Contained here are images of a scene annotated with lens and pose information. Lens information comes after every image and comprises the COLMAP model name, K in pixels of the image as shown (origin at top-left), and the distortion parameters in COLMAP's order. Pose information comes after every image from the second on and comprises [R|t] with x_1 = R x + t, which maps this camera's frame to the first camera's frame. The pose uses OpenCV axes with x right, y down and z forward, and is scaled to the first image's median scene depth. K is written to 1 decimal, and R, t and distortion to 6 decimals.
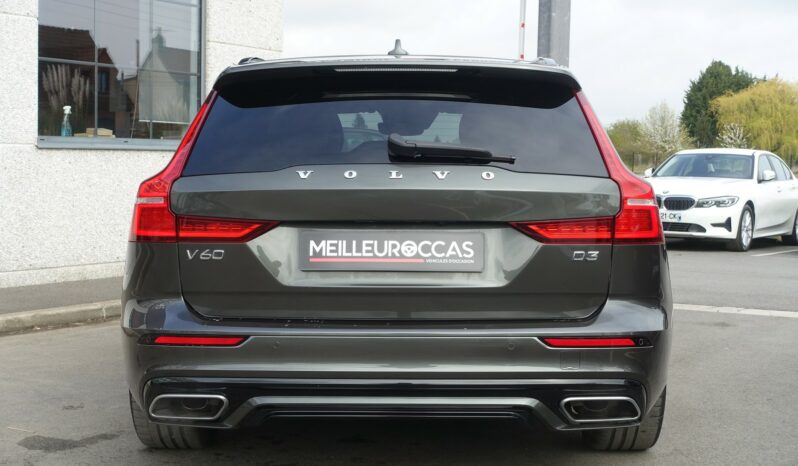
lens RADIAL K [[1146.4, 0, 399.0], [0, 1146.4, 233.0], [0, 0, 1]] dist [0.014679, -0.001200]
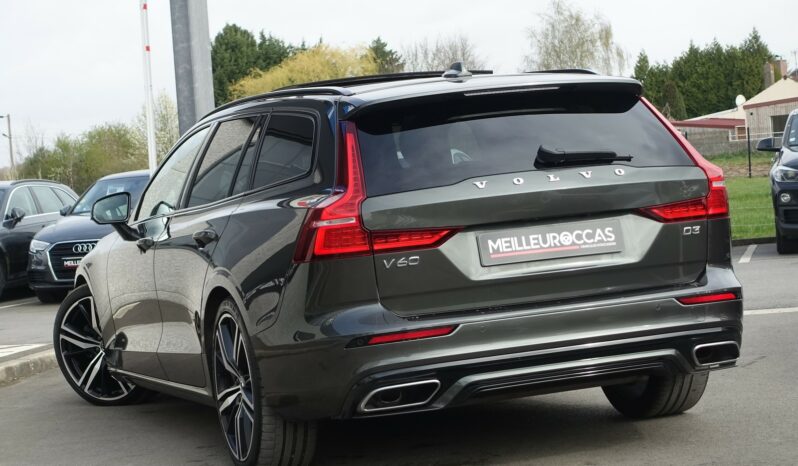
lens RADIAL K [[1801.1, 0, 399.0], [0, 1801.1, 233.0], [0, 0, 1]] dist [0.057801, -0.075205]
pose [[0.932959, -0.099452, 0.345973, -0.805792], [0.113043, 0.993403, -0.019274, 0.024598], [-0.341774, 0.057092, 0.938046, -0.710368]]
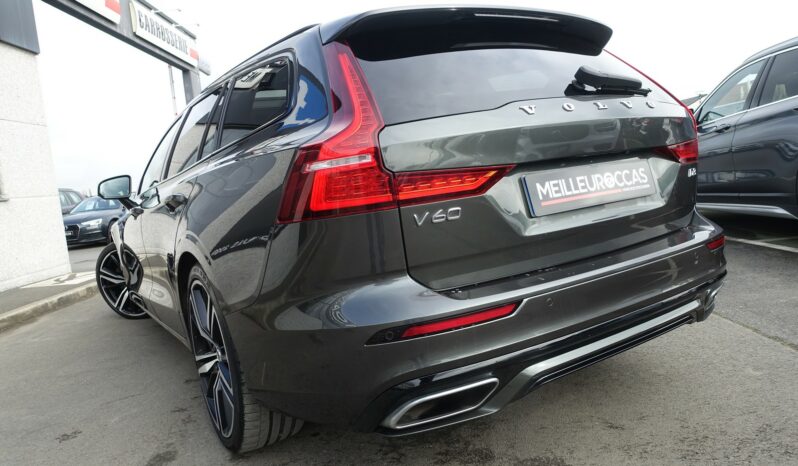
lens RADIAL K [[544.6, 0, 399.0], [0, 544.6, 233.0], [0, 0, 1]] dist [-0.003349, -0.000757]
pose [[0.831181, -0.156929, 0.533396, -0.407318], [0.151372, 0.986974, 0.054494, 0.005351], [-0.535000, 0.035447, 0.844108, 0.694745]]
